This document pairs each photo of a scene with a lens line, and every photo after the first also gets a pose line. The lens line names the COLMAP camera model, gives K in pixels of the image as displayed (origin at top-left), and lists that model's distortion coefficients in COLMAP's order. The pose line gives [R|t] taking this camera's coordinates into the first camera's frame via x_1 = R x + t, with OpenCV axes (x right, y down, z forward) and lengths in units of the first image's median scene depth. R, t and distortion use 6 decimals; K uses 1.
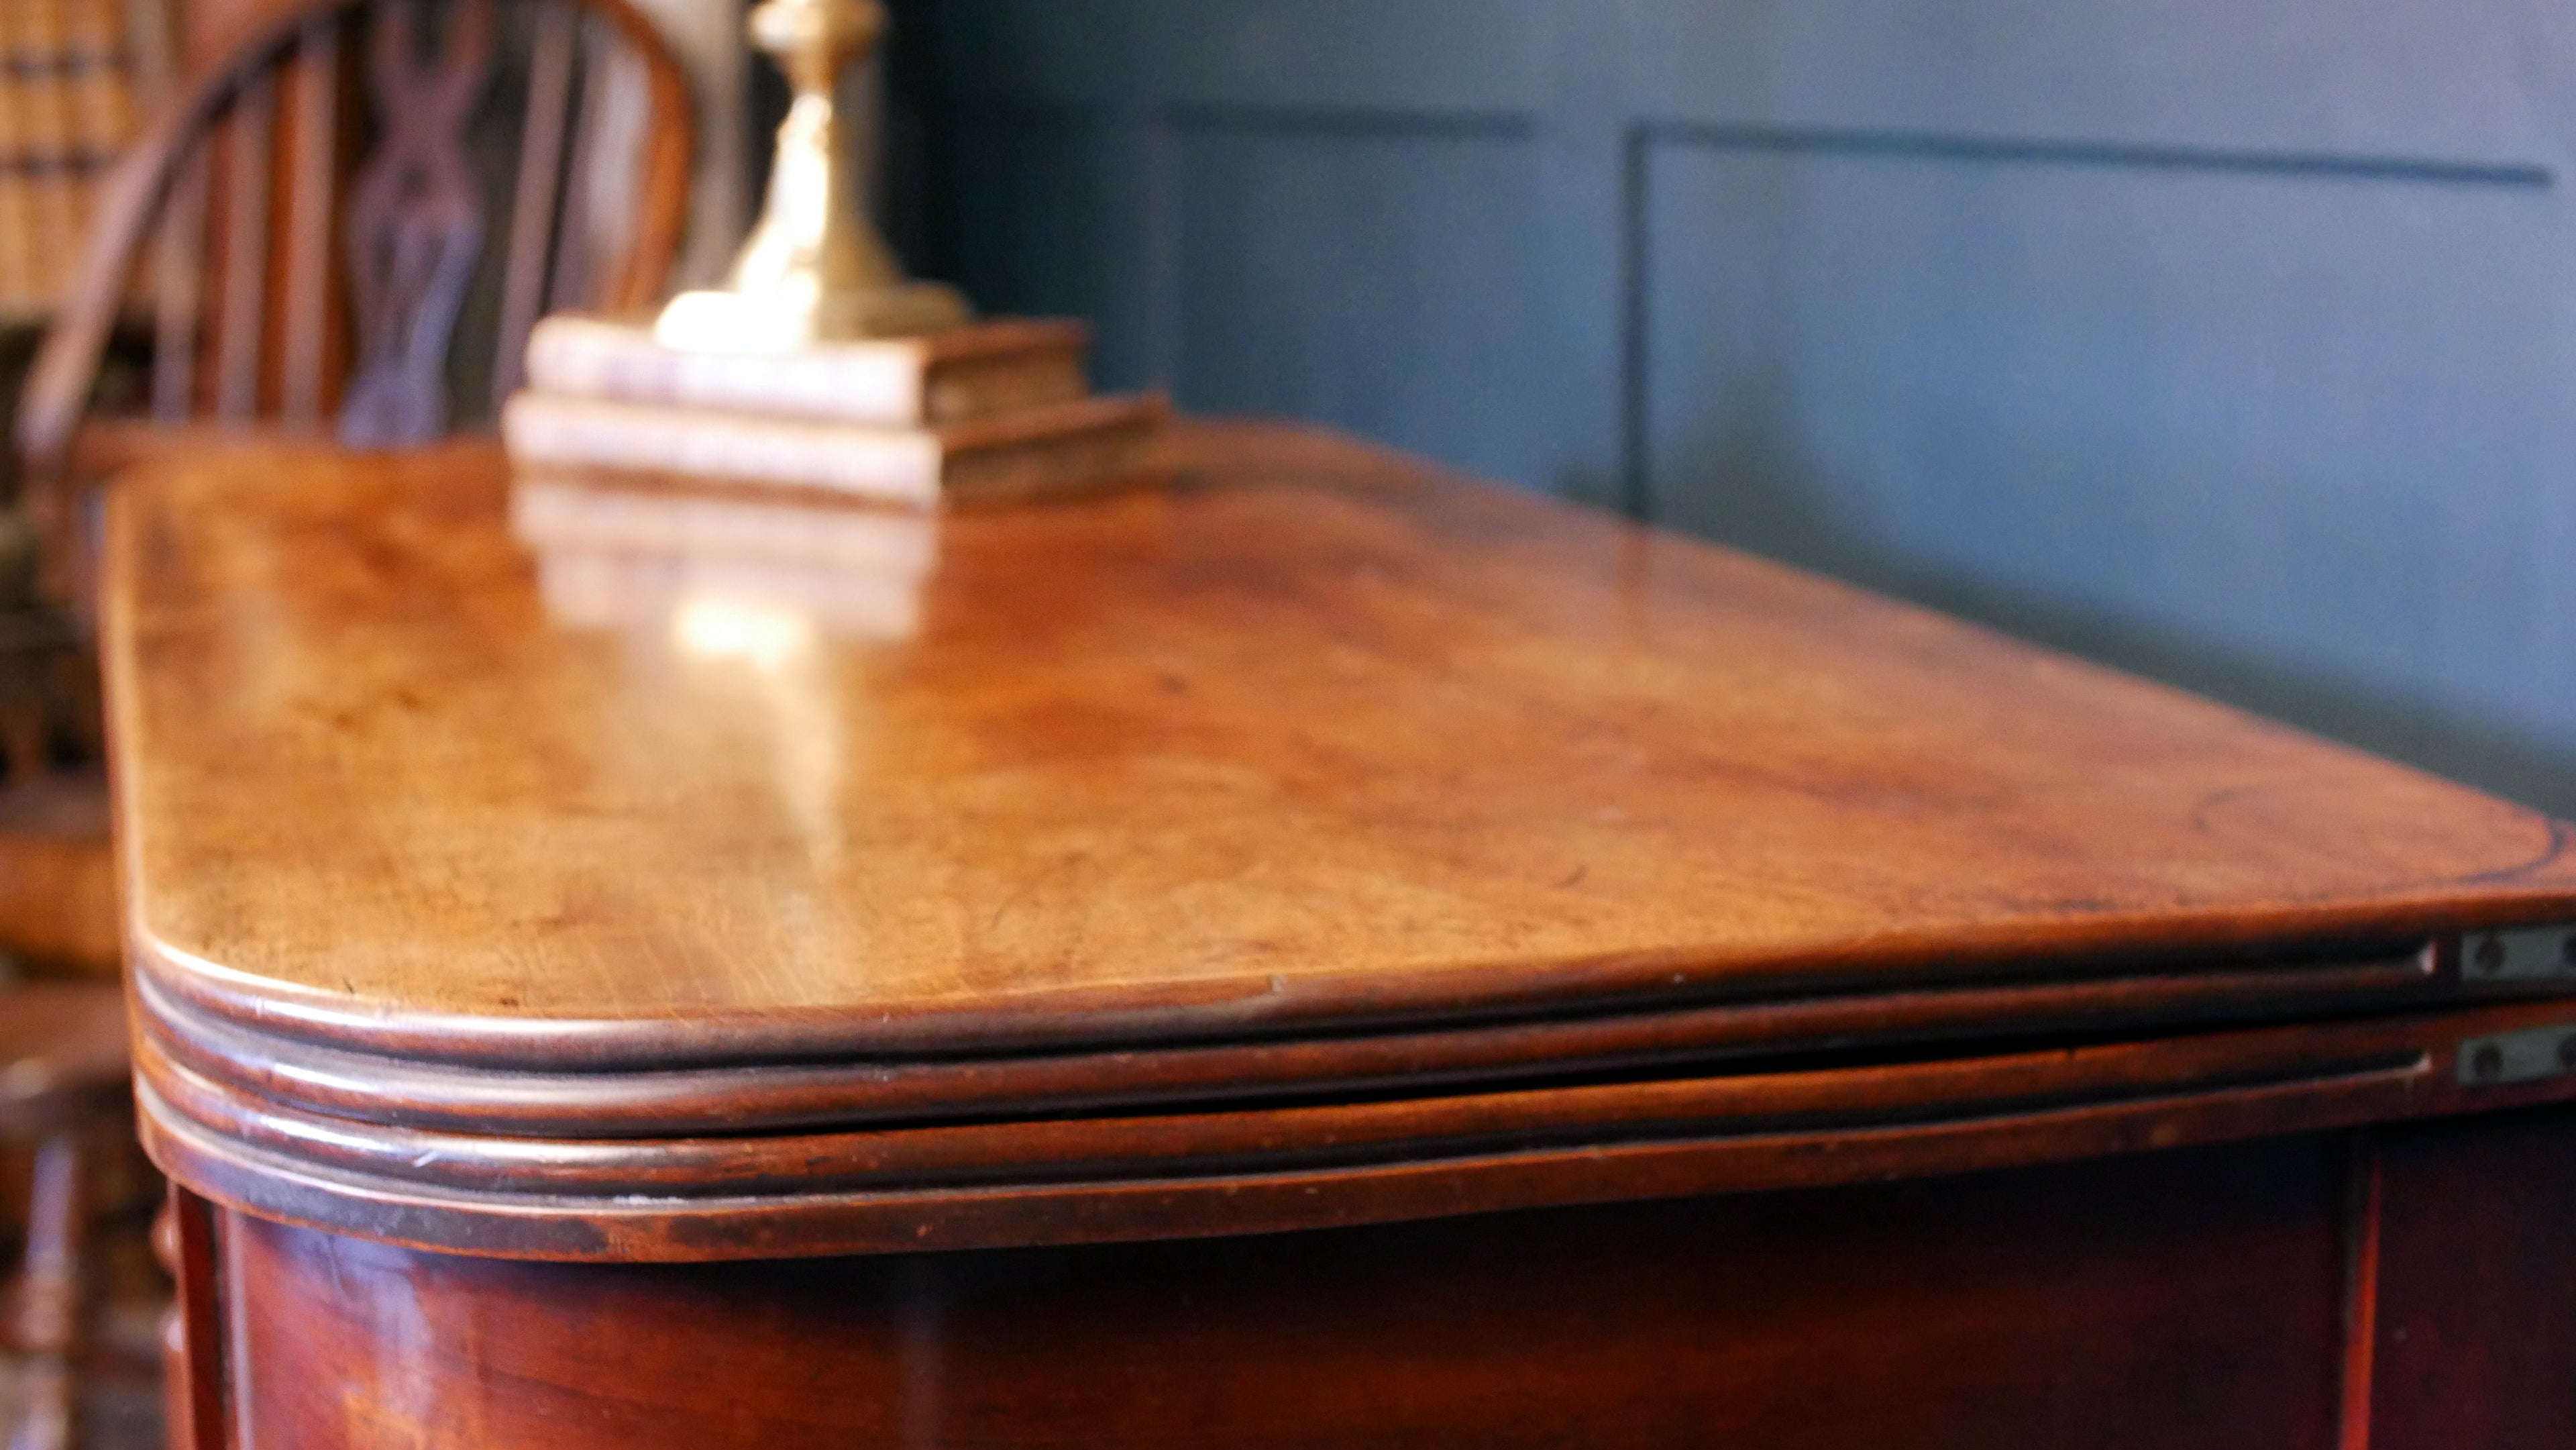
lens RADIAL K [[3936.4, 0, 1288.0], [0, 3936.4, 725.0], [0, 0, 1]] dist [-0.218591, 0.405451]
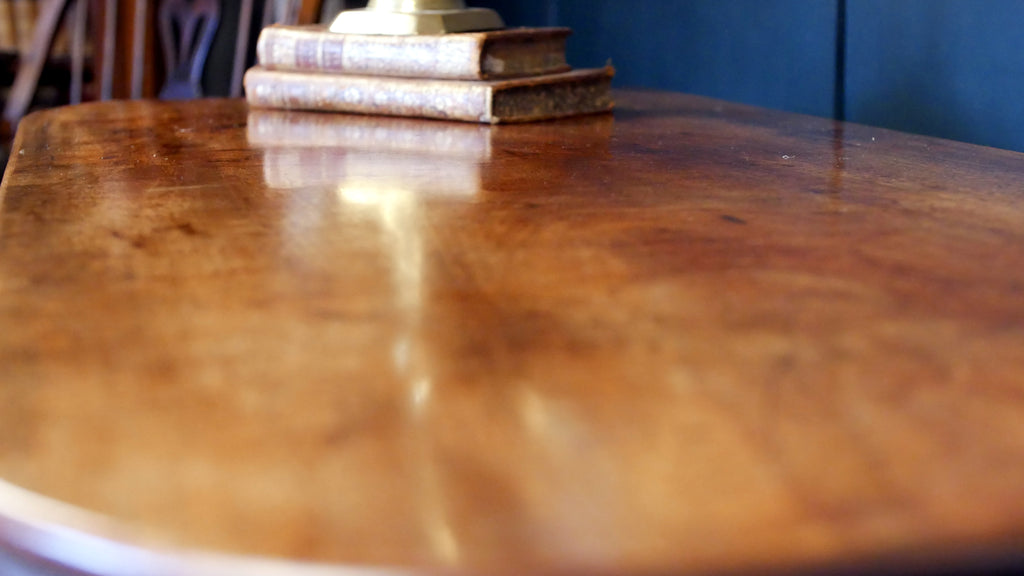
lens RADIAL K [[1478.0, 0, 512.0], [0, 1478.0, 288.0], [0, 0, 1]] dist [-0.284360, 0.556993]
pose [[0.999995, 0.002177, -0.002104, -0.136558], [-0.002128, 0.999734, 0.022966, 0.003456], [0.002154, -0.022961, 0.999734, 0.601201]]
